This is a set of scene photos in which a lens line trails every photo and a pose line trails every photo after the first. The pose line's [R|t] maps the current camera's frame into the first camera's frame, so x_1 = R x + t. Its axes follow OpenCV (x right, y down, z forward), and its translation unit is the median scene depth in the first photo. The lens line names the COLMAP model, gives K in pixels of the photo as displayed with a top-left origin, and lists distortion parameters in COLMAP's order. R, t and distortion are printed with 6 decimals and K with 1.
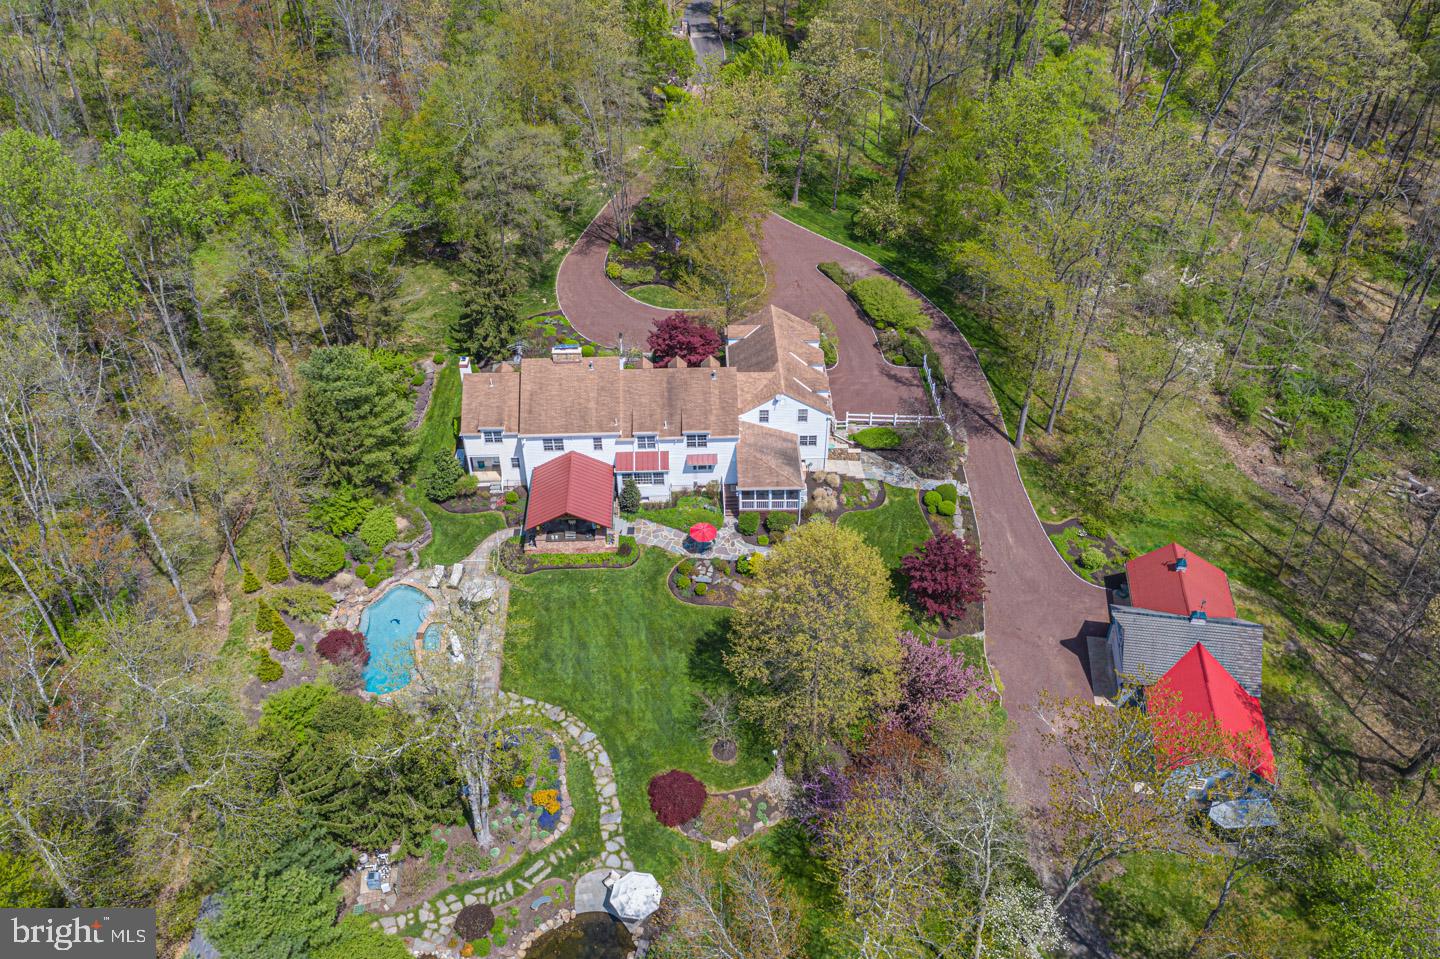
lens RADIAL K [[1130.9, 0, 717.0], [0, 1130.9, 479.4], [0, 0, 1]] dist [-0.006444, 0.004206]
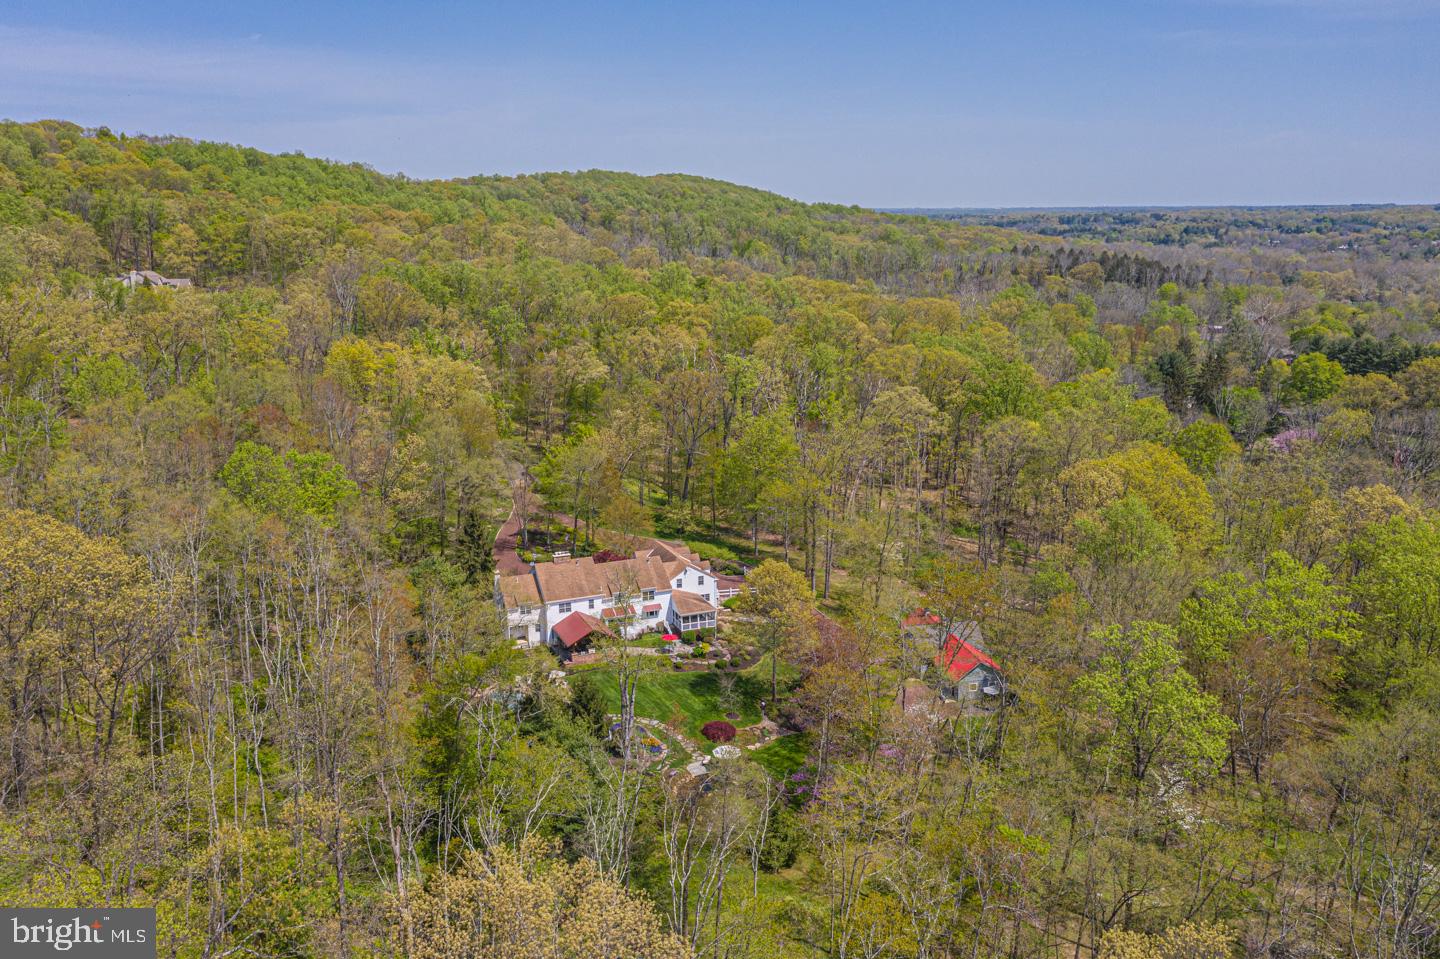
lens RADIAL K [[1130.9, 0, 722.3], [0, 1130.9, 480.6], [0, 0, 1]] dist [-0.006444, 0.004206]
pose [[0.932559, -0.088234, 0.350068, -0.486636], [0.237498, 0.880241, -0.410816, 0.529231], [-0.271897, 0.466251, 0.841833, -0.510210]]
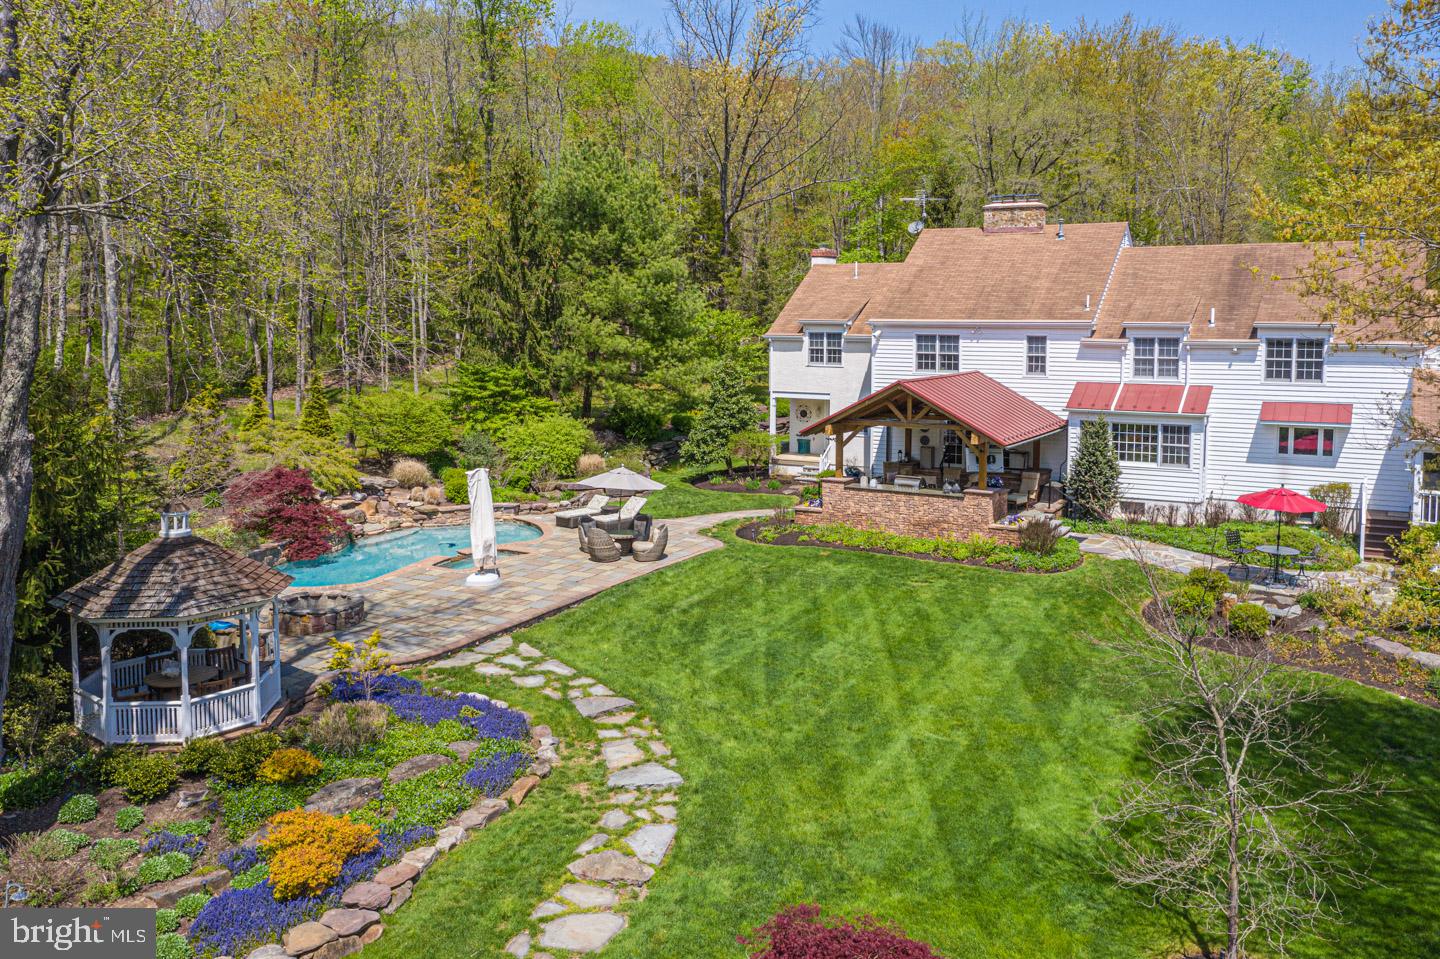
lens RADIAL K [[1130.9, 0, 727.6], [0, 1130.9, 476.5], [0, 0, 1]] dist [-0.006444, 0.004206]
pose [[0.848239, 0.072455, -0.524634, 0.023051], [-0.343756, 0.828898, -0.441317, 0.236357], [0.402893, 0.554688, 0.728010, 0.670425]]
